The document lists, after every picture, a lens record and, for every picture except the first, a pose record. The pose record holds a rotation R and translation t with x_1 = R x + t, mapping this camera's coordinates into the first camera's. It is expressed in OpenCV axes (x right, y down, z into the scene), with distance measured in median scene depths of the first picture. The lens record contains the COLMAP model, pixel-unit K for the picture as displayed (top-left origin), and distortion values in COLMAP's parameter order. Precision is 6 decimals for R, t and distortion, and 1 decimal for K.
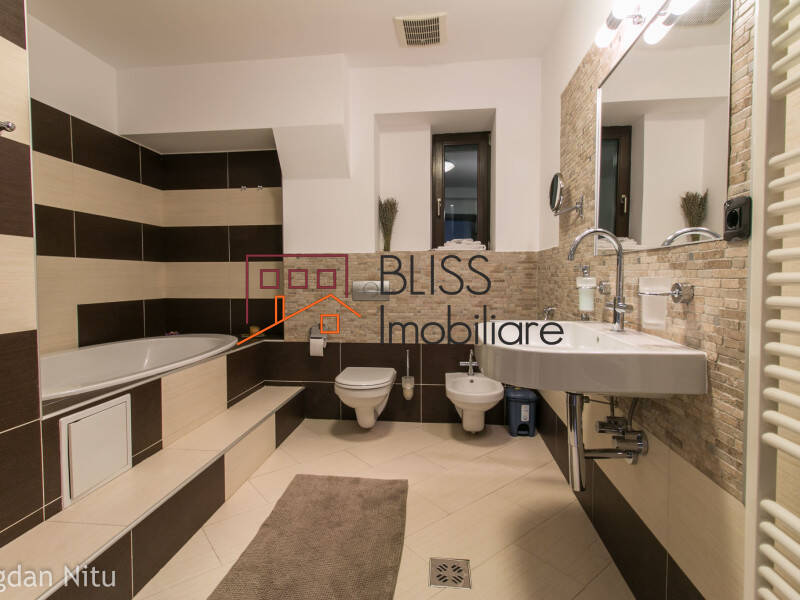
lens RADIAL K [[410.5, 0, 396.7], [0, 410.5, 299.2], [0, 0, 1]] dist [-0.004038, 0.000944]
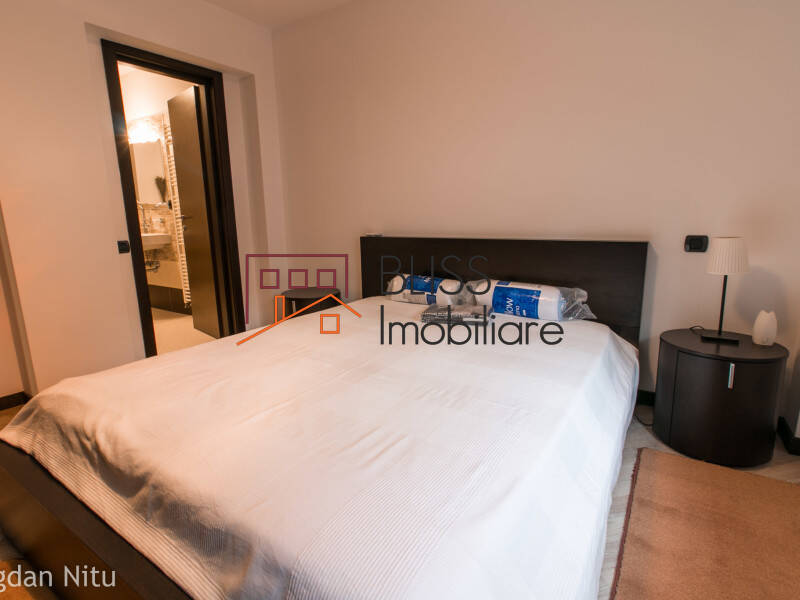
lens RADIAL K [[410.5, 0, 392.8], [0, 410.5, 300.2], [0, 0, 1]] dist [-0.004038, 0.000944]
pose [[0.435275, -0.173577, 0.883406, -1.176629], [0.054092, 0.984508, 0.166790, 0.118661], [-0.898671, -0.024815, 0.437921, -1.648234]]
